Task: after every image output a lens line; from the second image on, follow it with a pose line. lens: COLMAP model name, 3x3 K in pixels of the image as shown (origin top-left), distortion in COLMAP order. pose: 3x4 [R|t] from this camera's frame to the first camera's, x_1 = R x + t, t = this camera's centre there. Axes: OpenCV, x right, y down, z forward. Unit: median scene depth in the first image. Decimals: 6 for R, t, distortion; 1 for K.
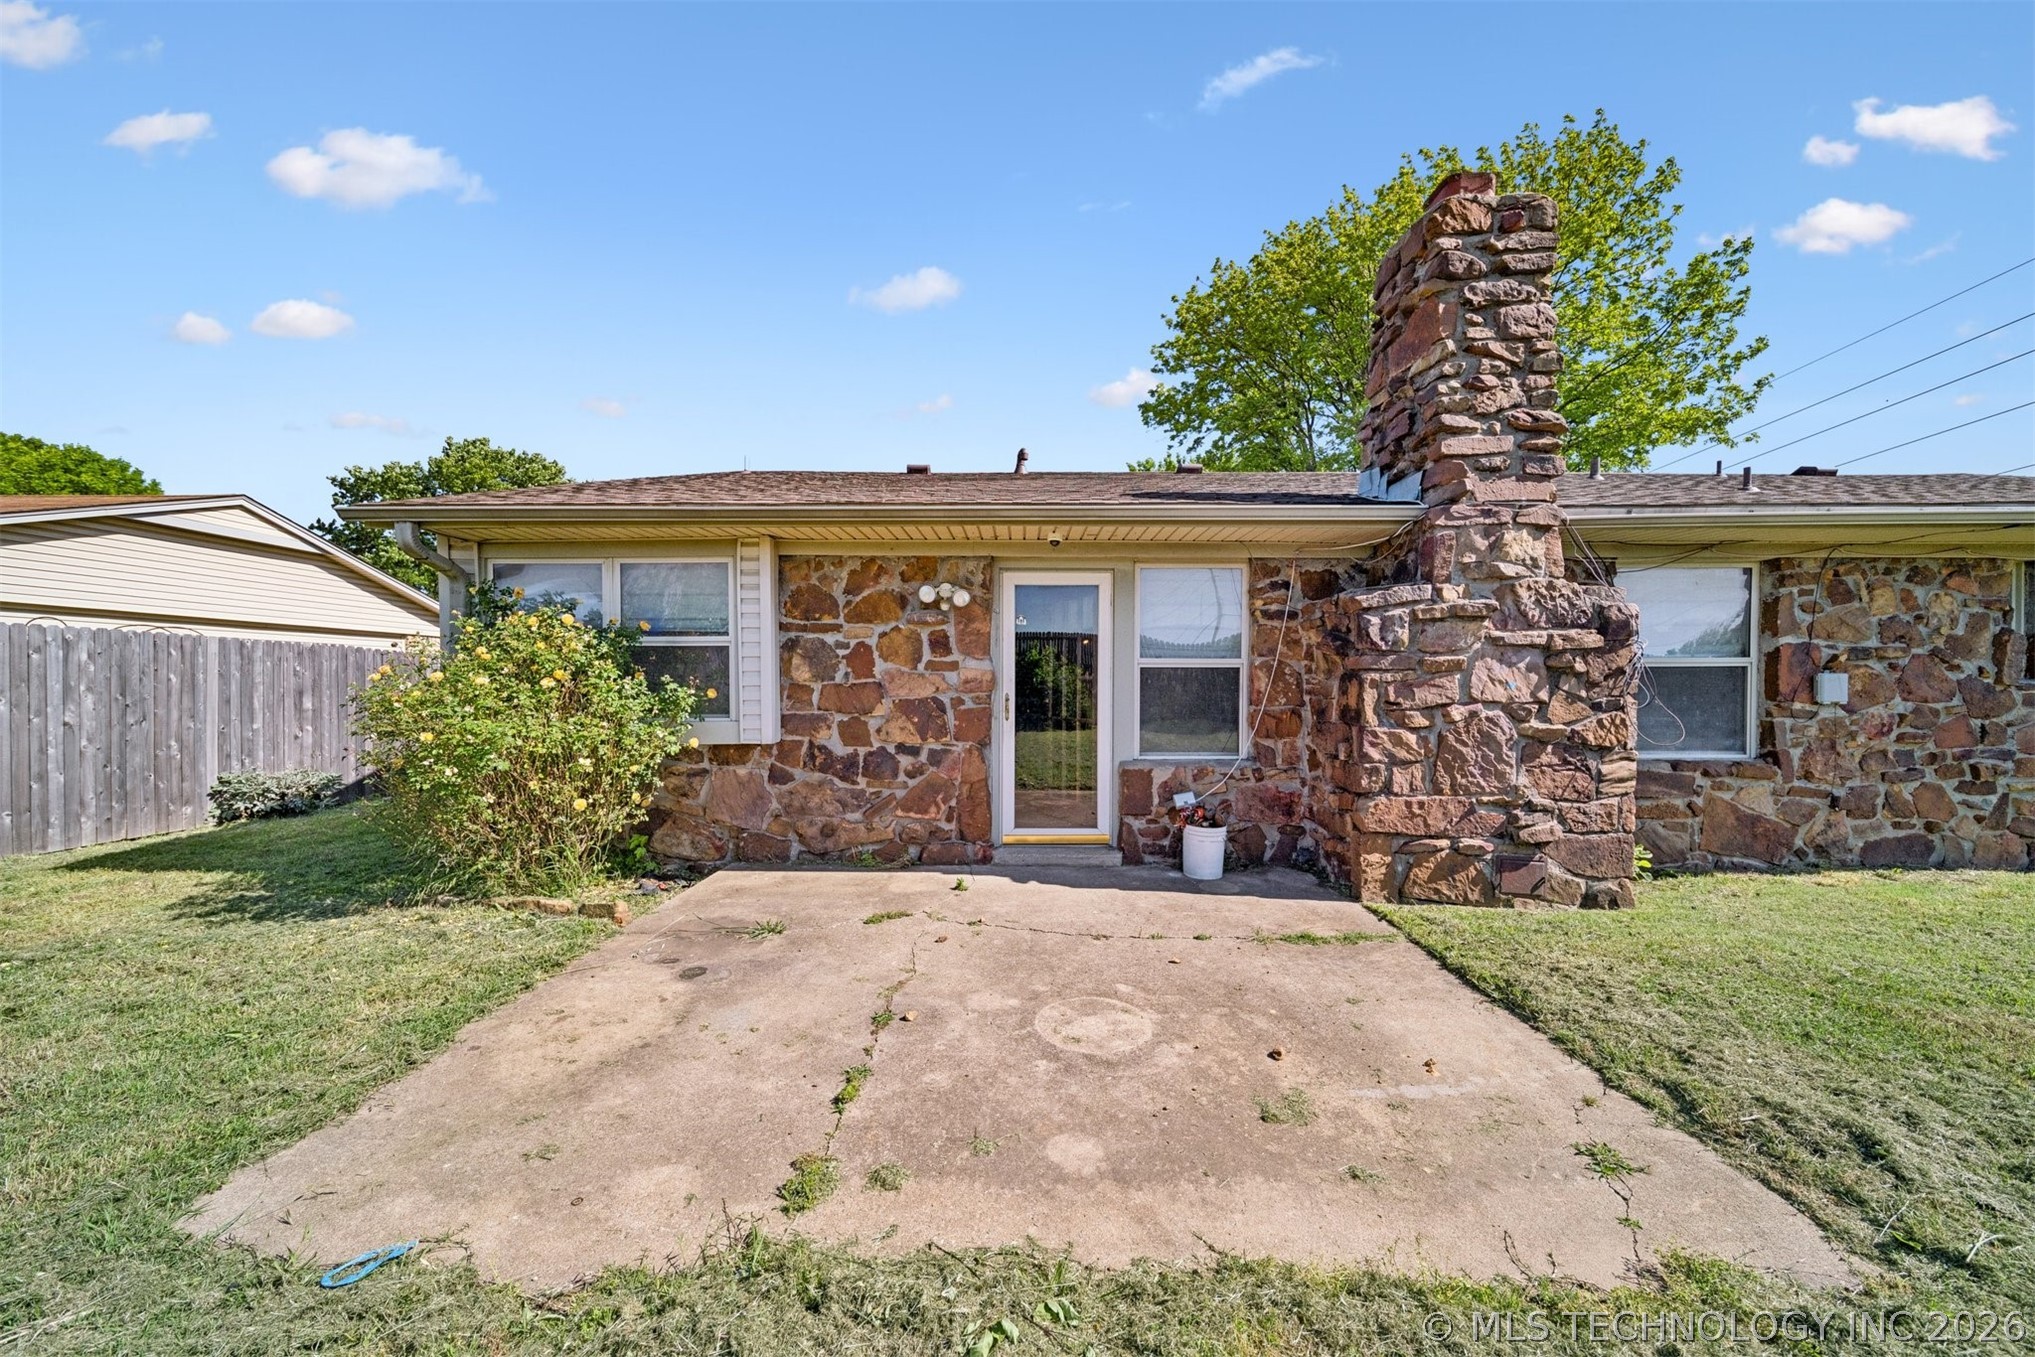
lens RADIAL K [[716.1, 0, 1023.8], [0, 716.1, 692.6], [0, 0, 1]] dist [-0.000460, -0.000454]
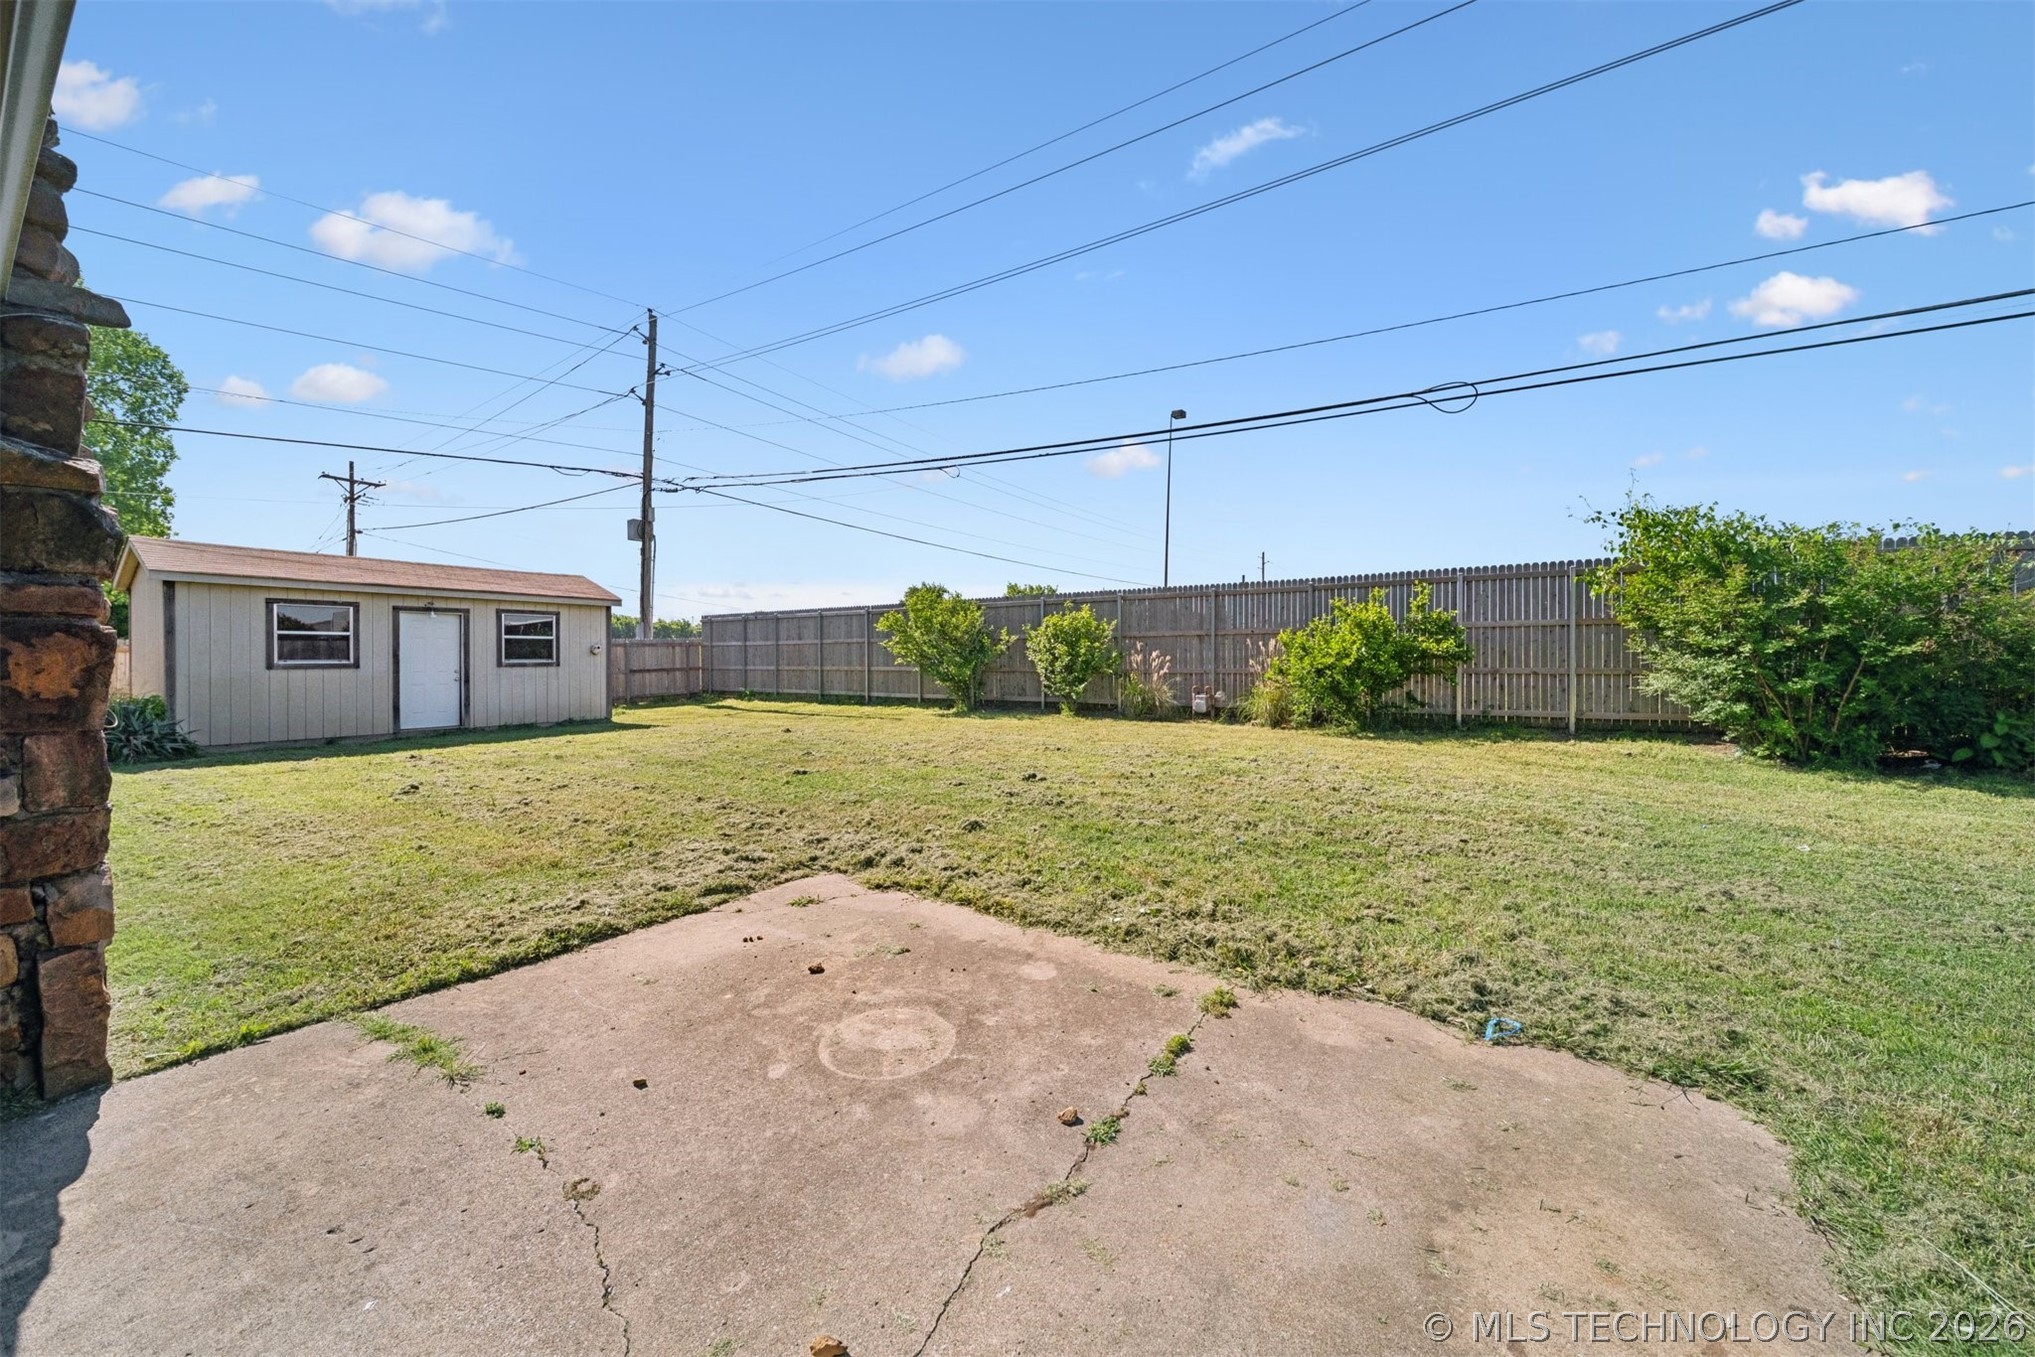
lens RADIAL K [[716.1, 0, 1023.8], [0, 716.1, 692.6], [0, 0, 1]] dist [-0.000460, -0.000454]
pose [[-0.834750, -0.032860, 0.549649, -0.276844], [0.003150, 0.997916, 0.064442, -0.008847], [-0.550621, 0.055524, -0.832907, 0.883757]]
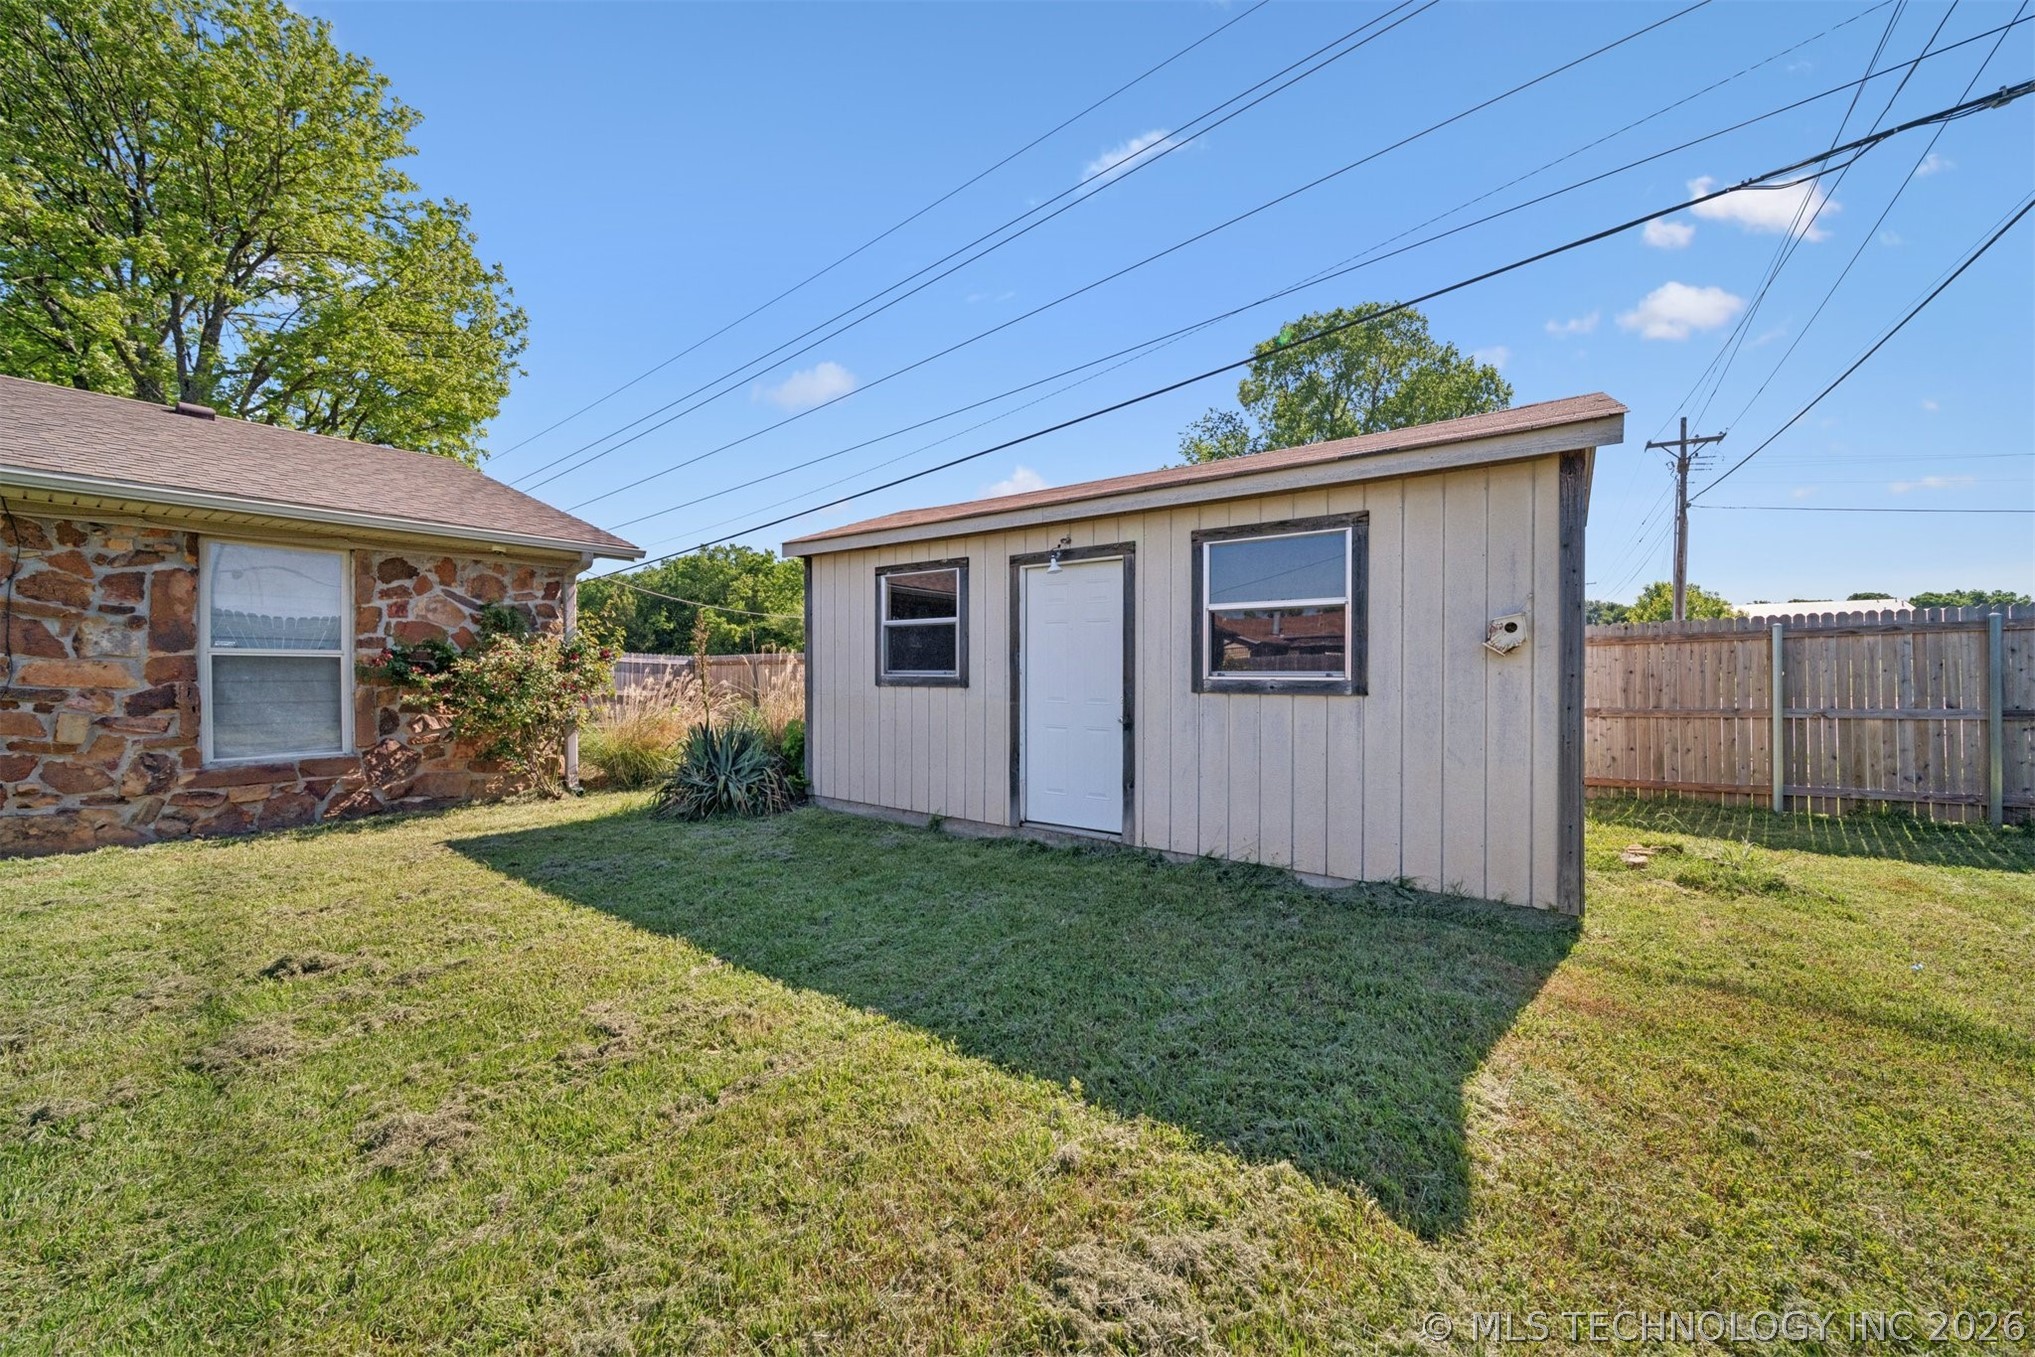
lens RADIAL K [[719.6, 0, 1018.8], [0, 719.6, 671.2], [0, 0, 1]] dist [-0.002146, -0.000388]
pose [[0.584134, -0.008395, 0.811614, 1.830143], [0.012354, 0.999923, 0.001451, 0.027887], [-0.811564, 0.009179, 0.584192, -0.582038]]
